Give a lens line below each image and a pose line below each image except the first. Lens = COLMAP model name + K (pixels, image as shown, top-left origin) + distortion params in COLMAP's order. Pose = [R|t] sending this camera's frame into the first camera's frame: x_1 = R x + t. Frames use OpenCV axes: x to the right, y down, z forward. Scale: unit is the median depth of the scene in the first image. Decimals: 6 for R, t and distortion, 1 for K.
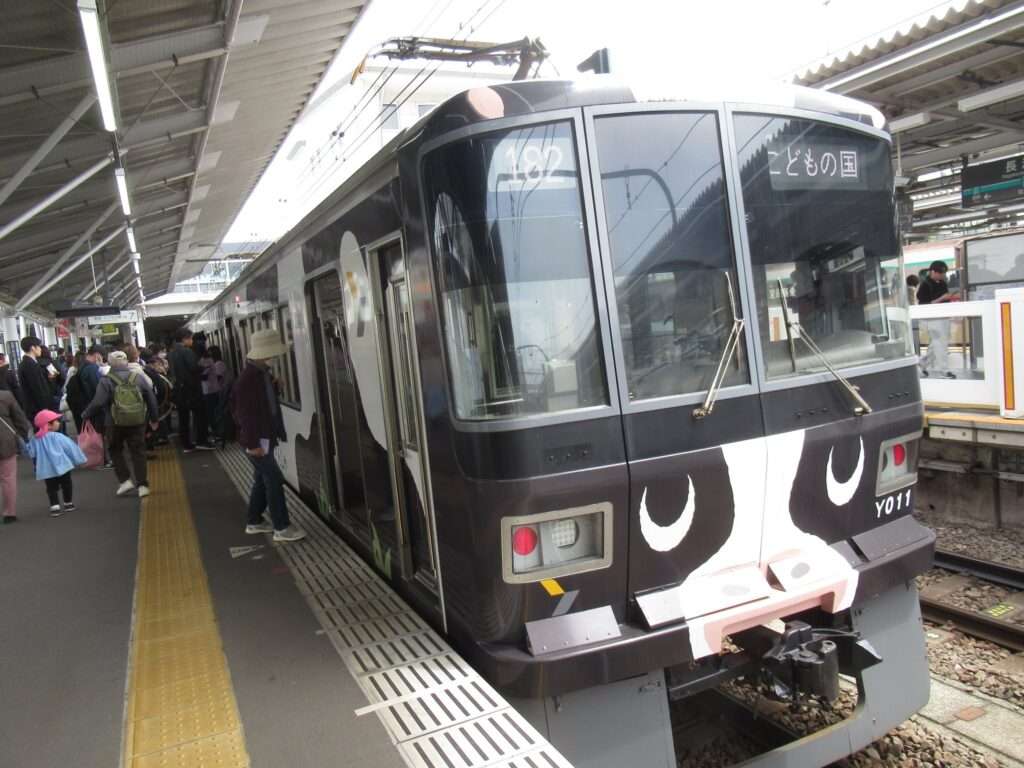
lens RADIAL K [[756.5, 0, 508.1], [0, 756.5, 382.7], [0, 0, 1]] dist [0.005853, 0.003586]
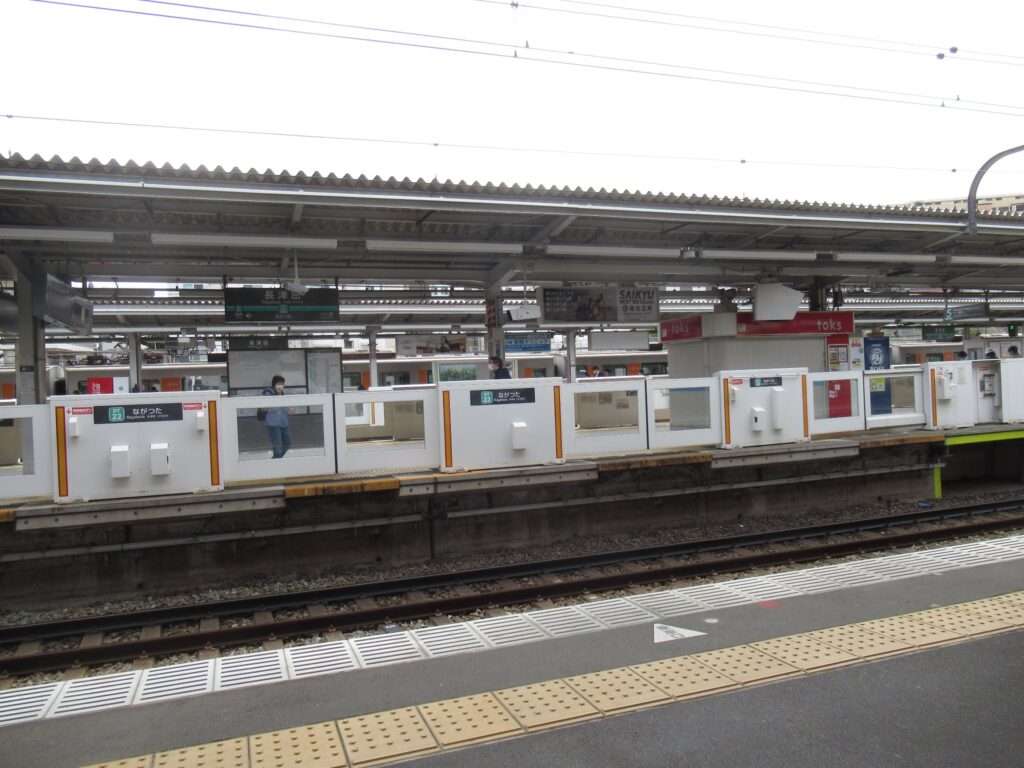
lens RADIAL K [[756.5, 0, 511.3], [0, 756.5, 384.4], [0, 0, 1]] dist [0.005853, 0.003586]
pose [[0.084744, 0.097607, 0.991611, -0.715898], [0.107691, 0.988464, -0.106500, 0.044957], [-0.990566, 0.115813, 0.073255, 0.750872]]
